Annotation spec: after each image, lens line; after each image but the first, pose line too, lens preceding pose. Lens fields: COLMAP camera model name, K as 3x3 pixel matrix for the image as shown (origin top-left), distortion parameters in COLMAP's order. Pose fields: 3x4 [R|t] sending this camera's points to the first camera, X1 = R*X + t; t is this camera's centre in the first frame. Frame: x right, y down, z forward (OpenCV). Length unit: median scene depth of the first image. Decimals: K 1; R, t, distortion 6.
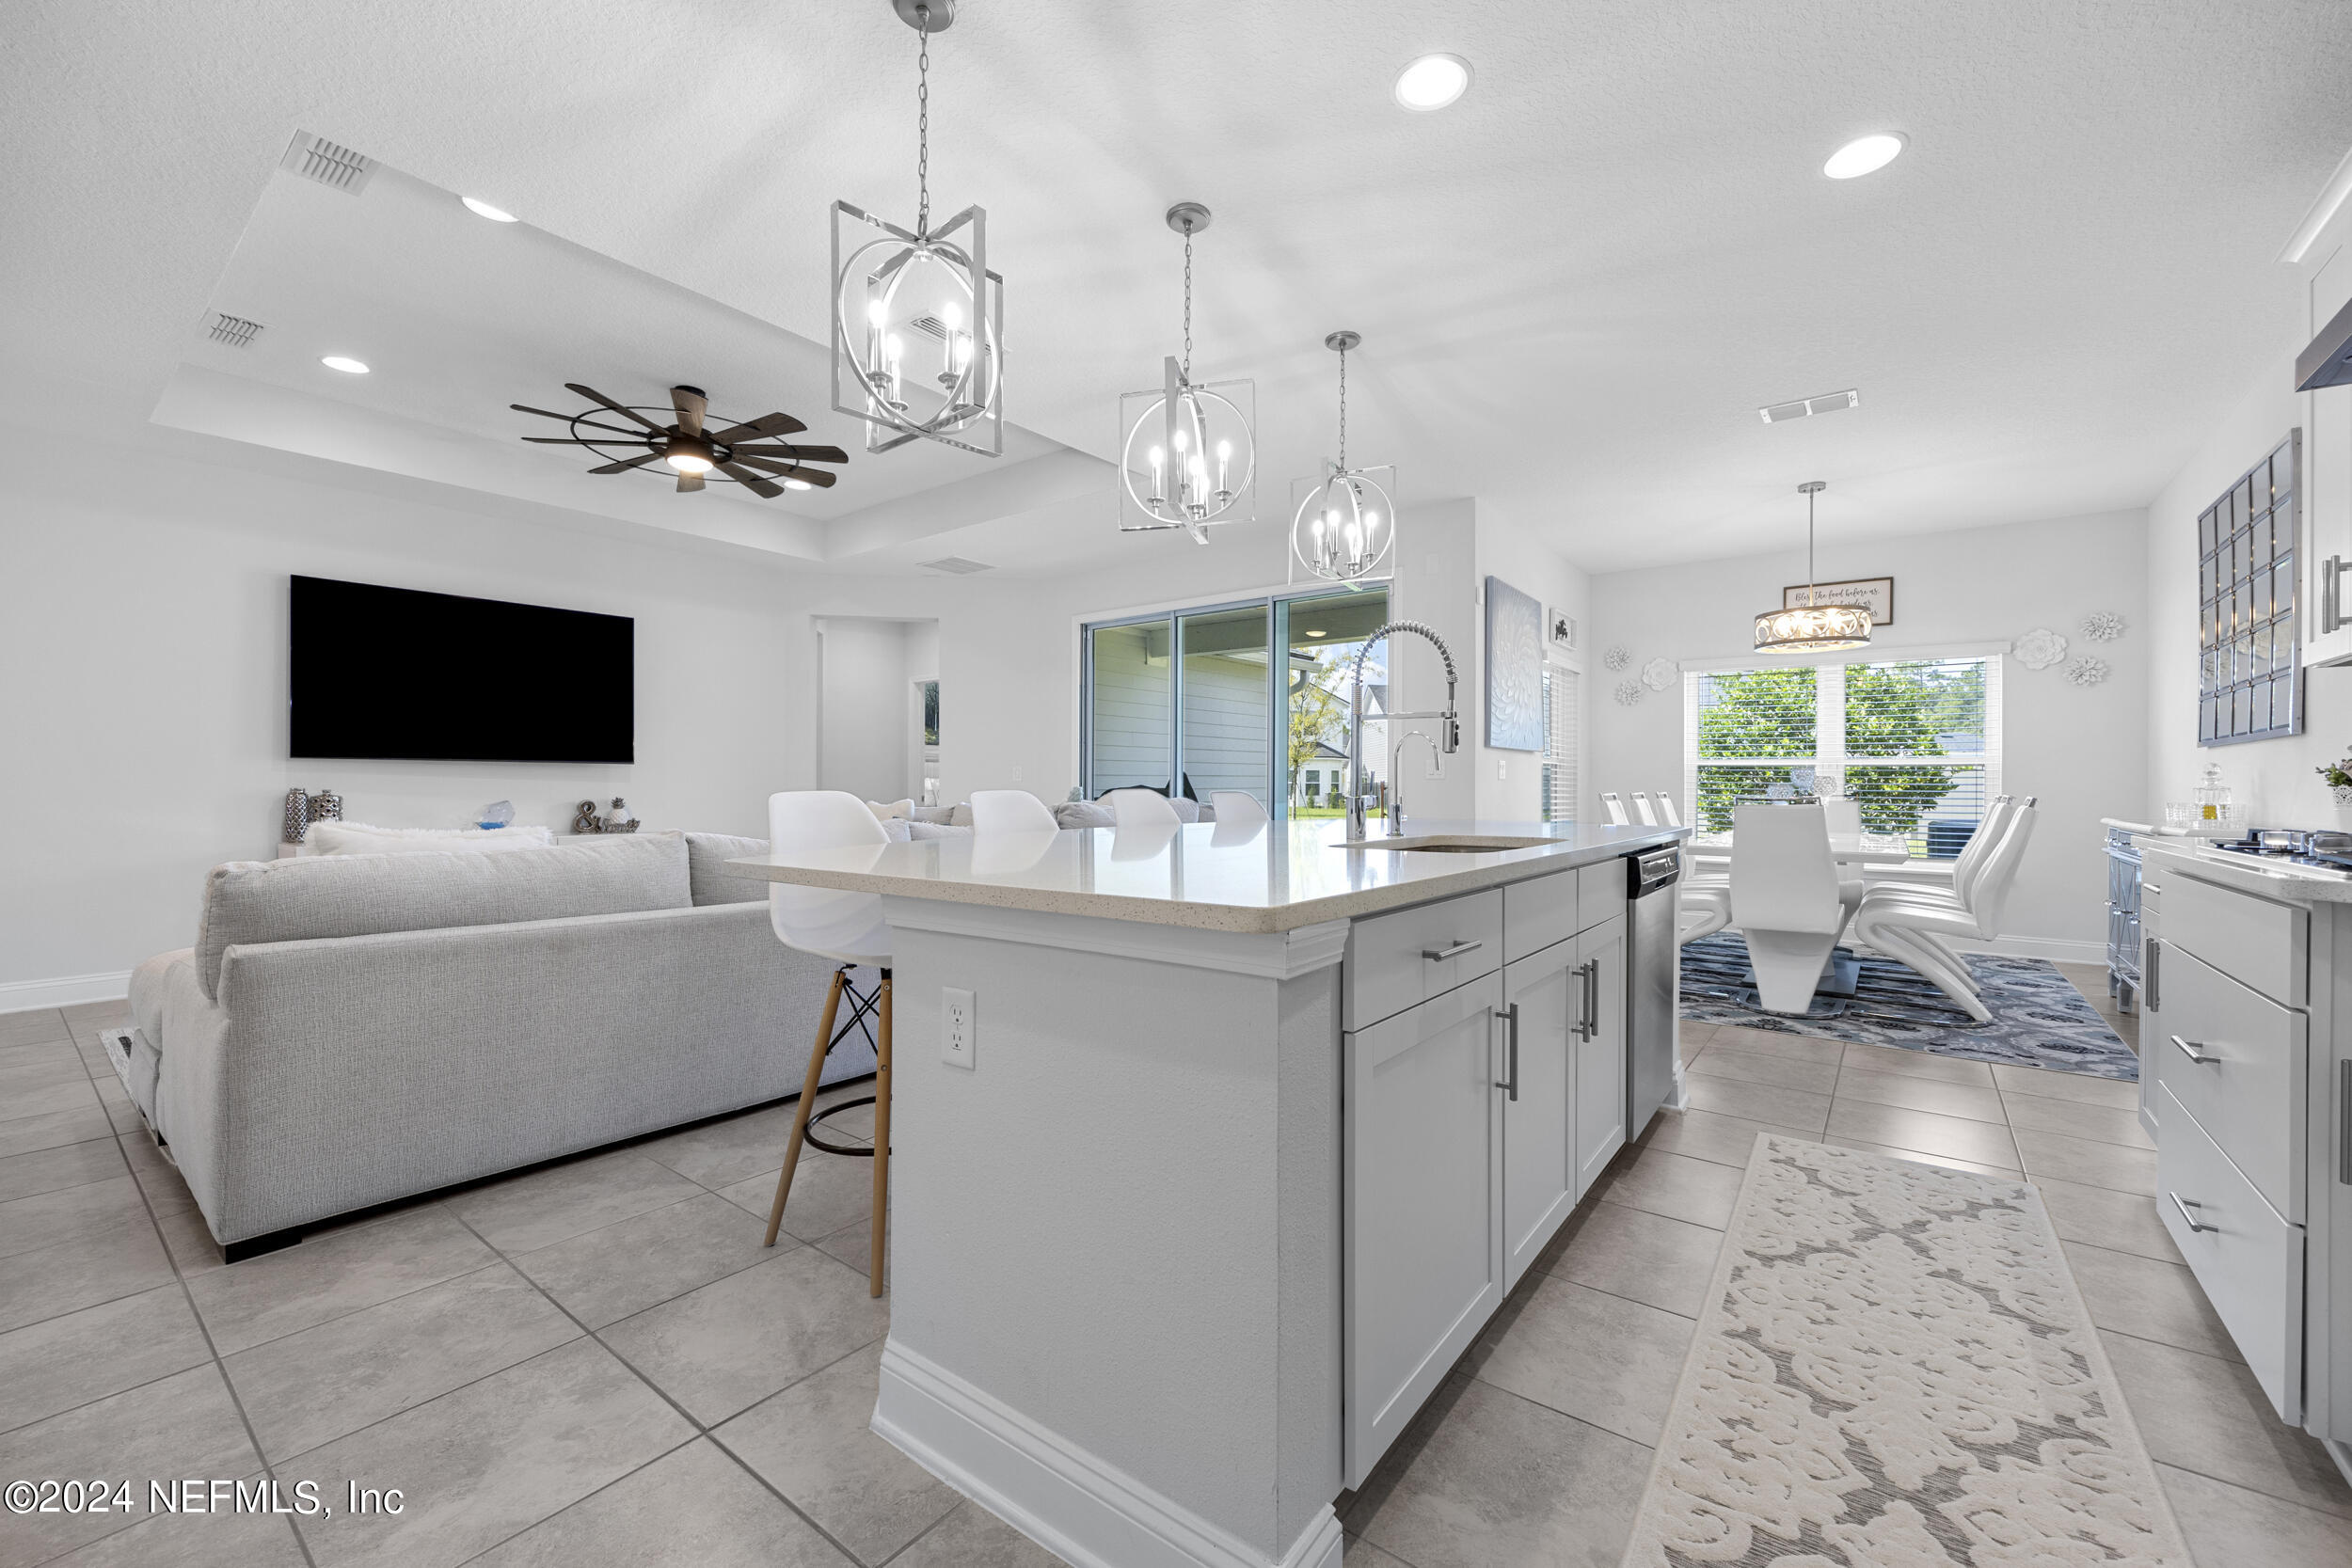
lens RADIAL K [[922.8, 0, 1170.5], [0, 922.8, 803.4], [0, 0, 1]] dist [-0.002916, -0.000266]
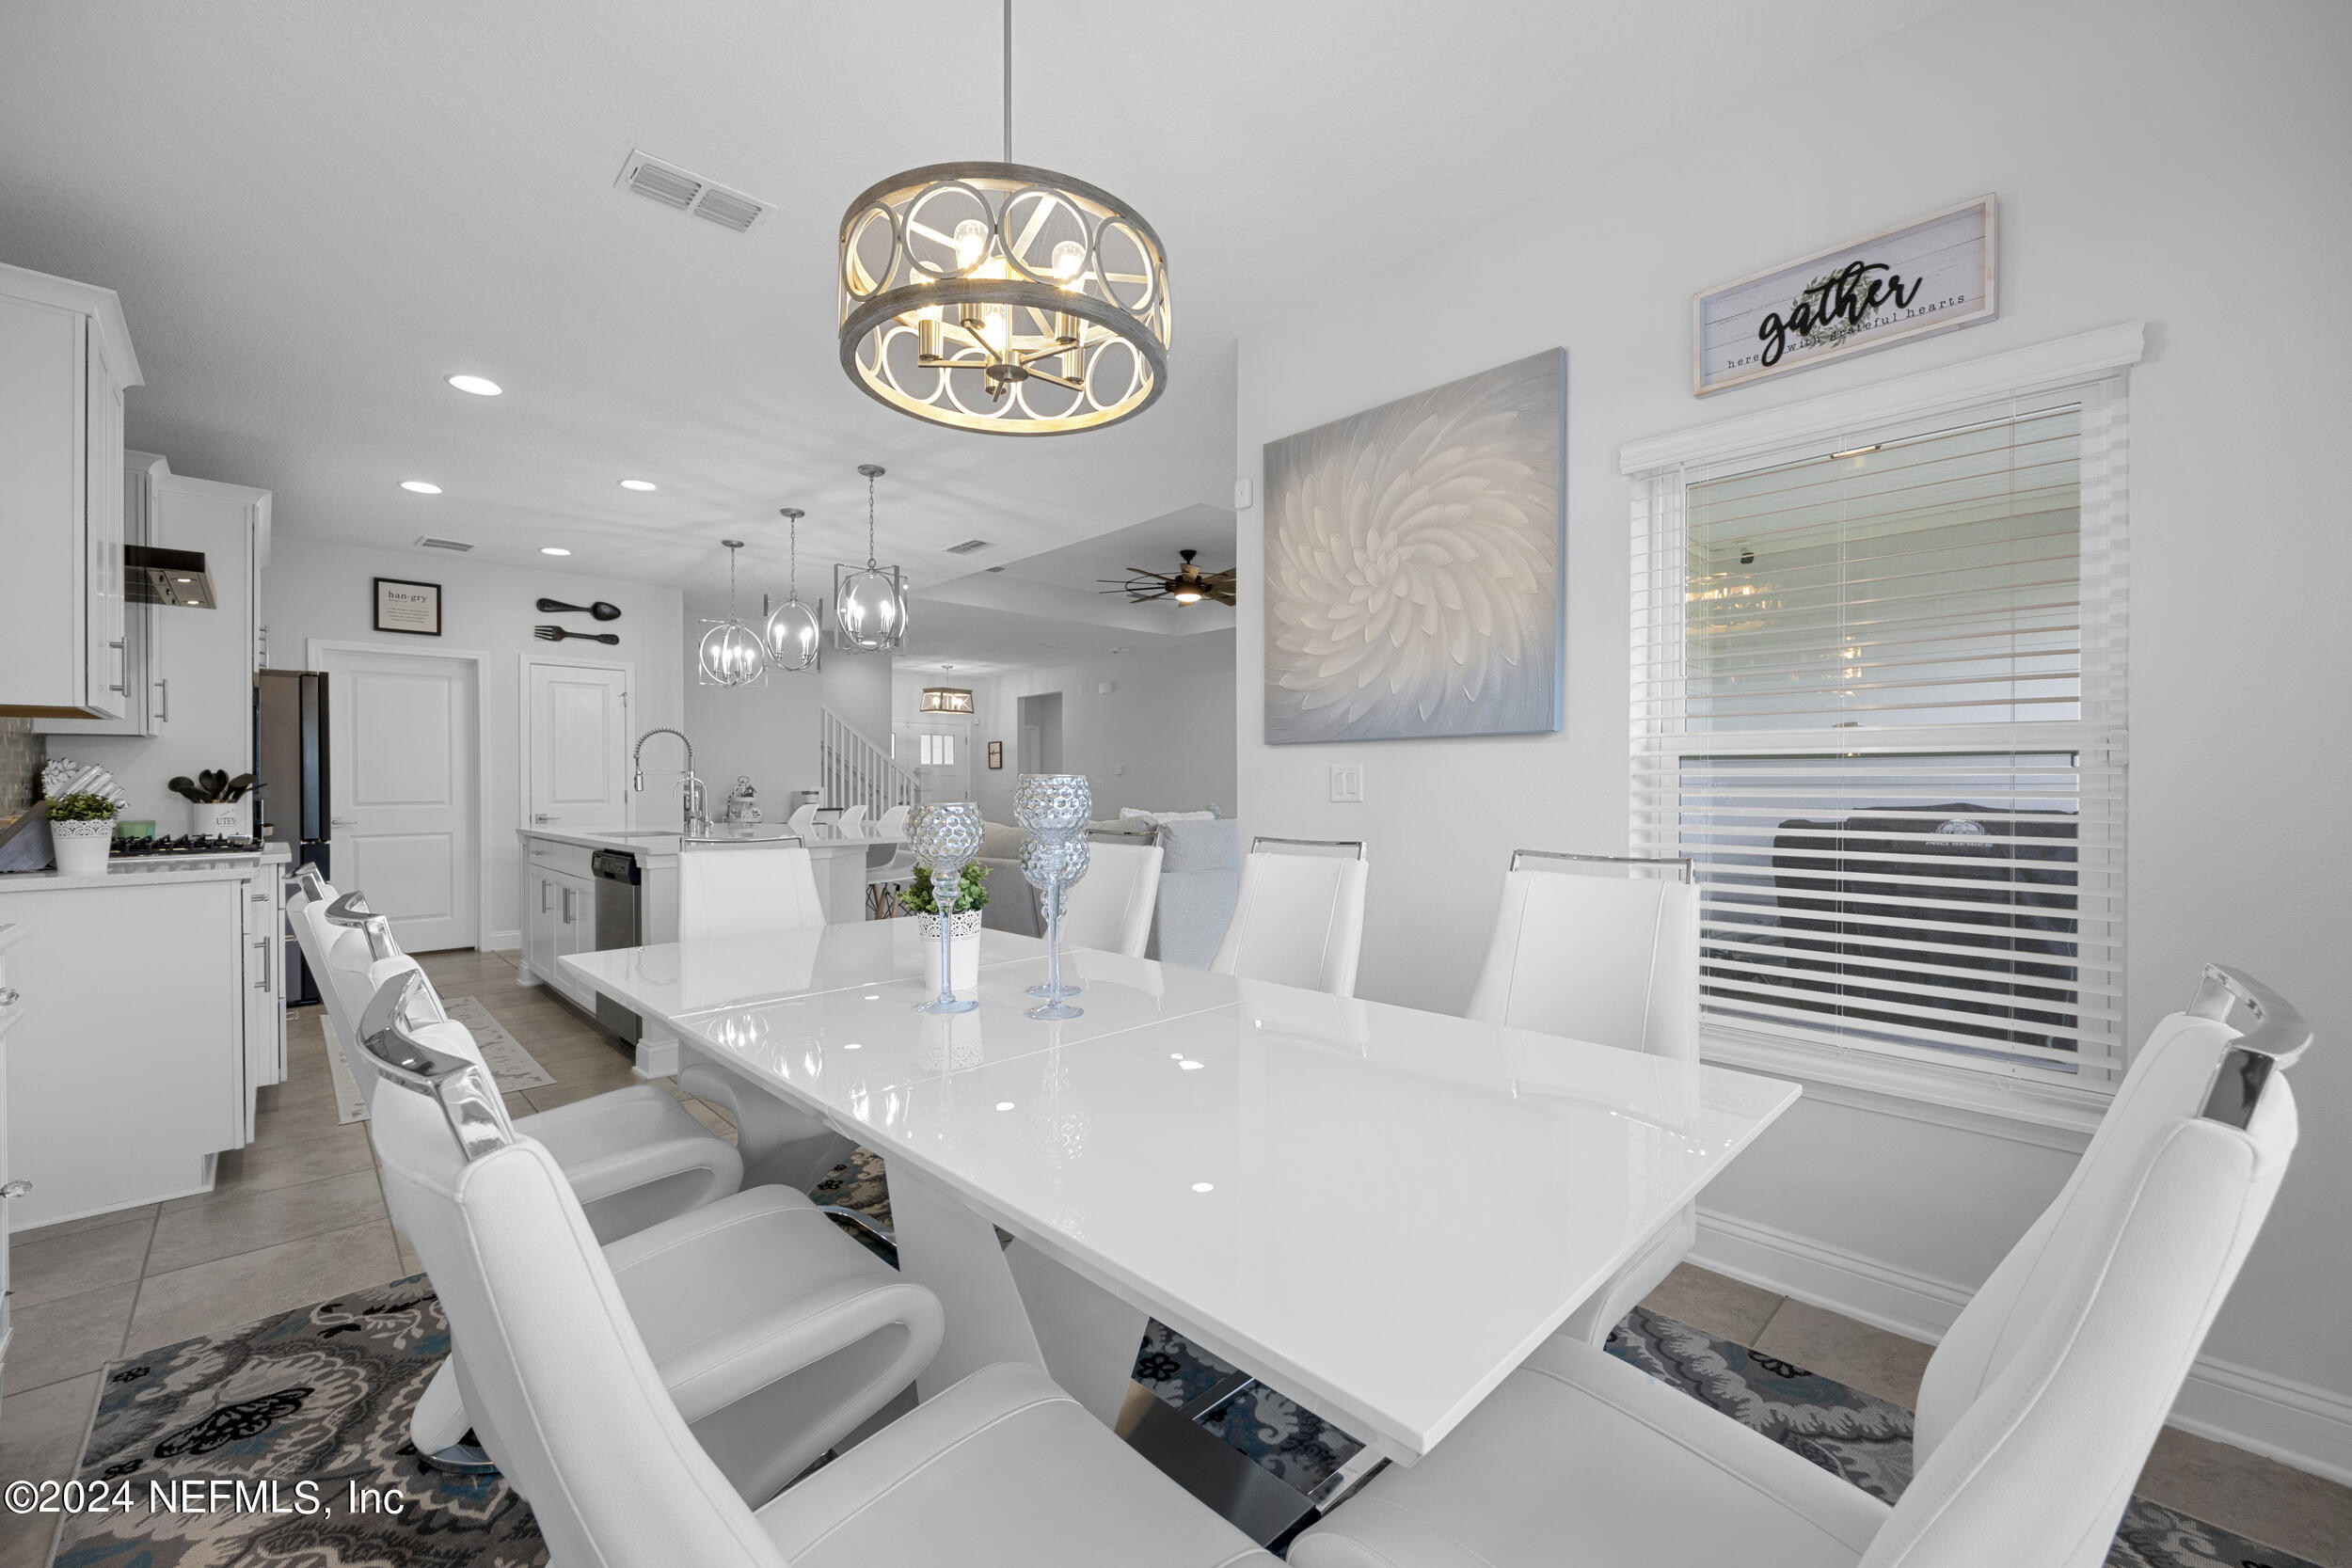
lens RADIAL K [[946.2, 0, 1177.4], [0, 946.2, 778.5], [0, 0, 1]] dist [-0.000068, -0.000709]
pose [[-0.158074, -0.009330, -0.987383, 1.968734], [-0.016871, 0.999835, -0.006747, -0.074904], [0.987283, 0.015591, -0.158205, 2.242968]]
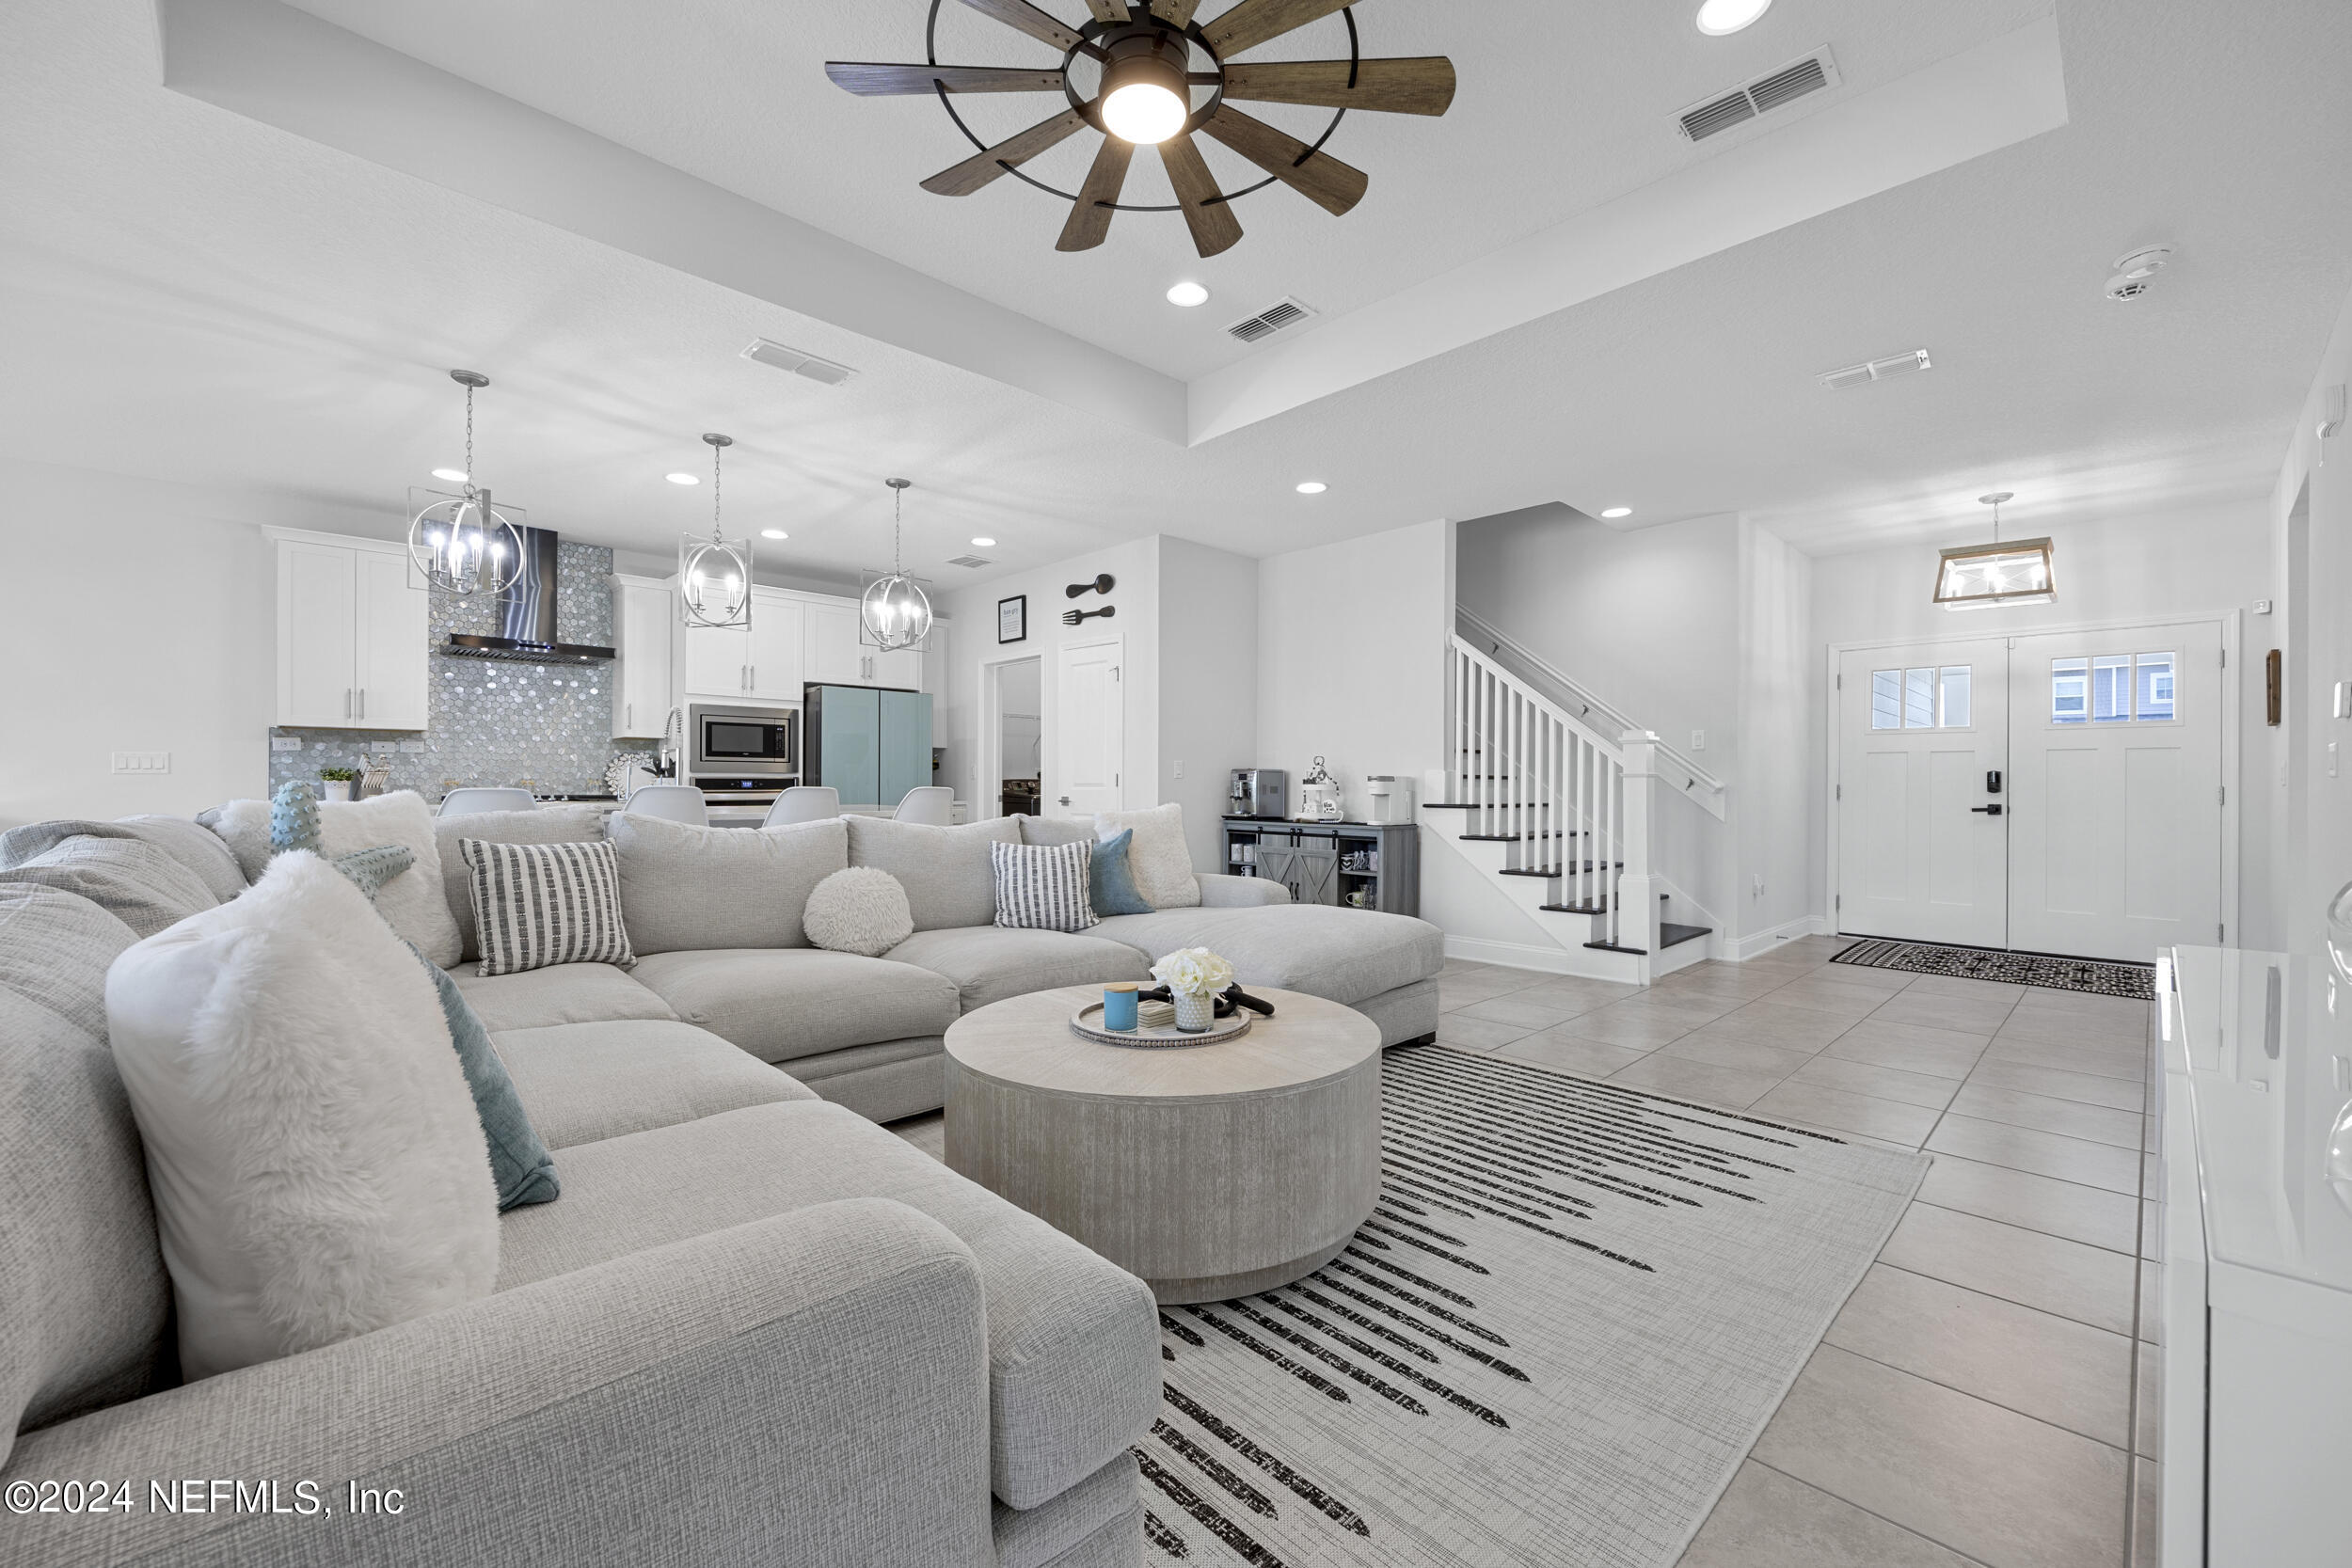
lens RADIAL K [[940.0, 0, 1174.0], [0, 940.0, 784.9], [0, 0, 1]] dist [-0.000625, 0.000099]
pose [[-0.987081, -0.006755, 0.160083, -1.119940], [-0.003681, 0.999803, 0.019490, -0.051313], [-0.160183, 0.018649, -0.986911, 2.681755]]
